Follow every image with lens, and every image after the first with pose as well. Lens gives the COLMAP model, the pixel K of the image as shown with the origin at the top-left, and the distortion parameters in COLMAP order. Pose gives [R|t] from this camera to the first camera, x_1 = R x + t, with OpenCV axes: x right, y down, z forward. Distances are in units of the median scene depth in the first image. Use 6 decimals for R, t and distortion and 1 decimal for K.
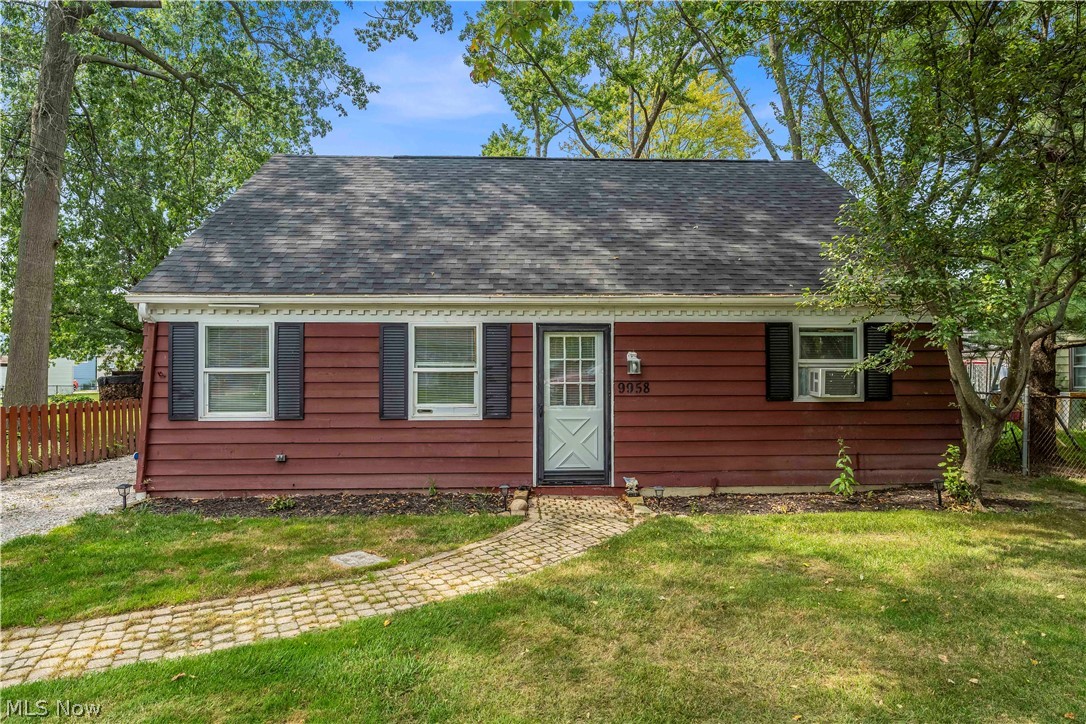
lens RADIAL K [[608.9, 0, 542.9], [0, 608.9, 364.0], [0, 0, 1]] dist [0.000828, -0.000711]
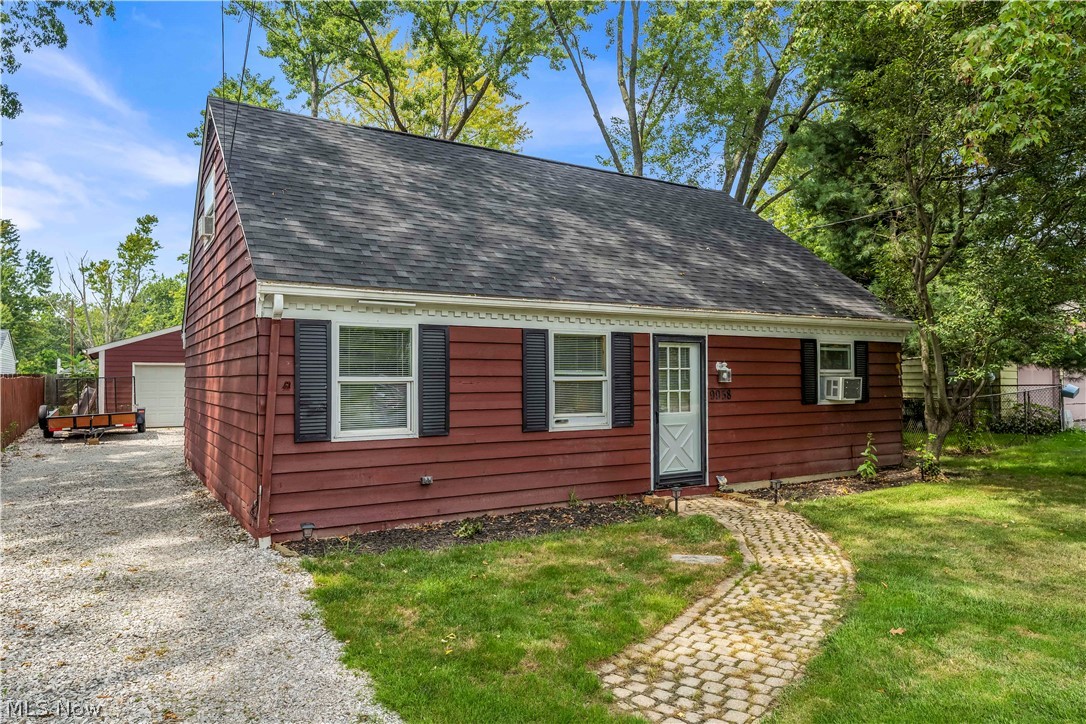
lens RADIAL K [[702.4, 0, 543.0], [0, 702.4, 365.8], [0, 0, 1]] dist [0.003414, 0.000127]
pose [[0.876660, 0.007725, 0.481049, -0.757423], [-0.005204, 0.999965, -0.006576, -0.003275], [-0.481083, 0.003261, 0.876669, 0.039712]]
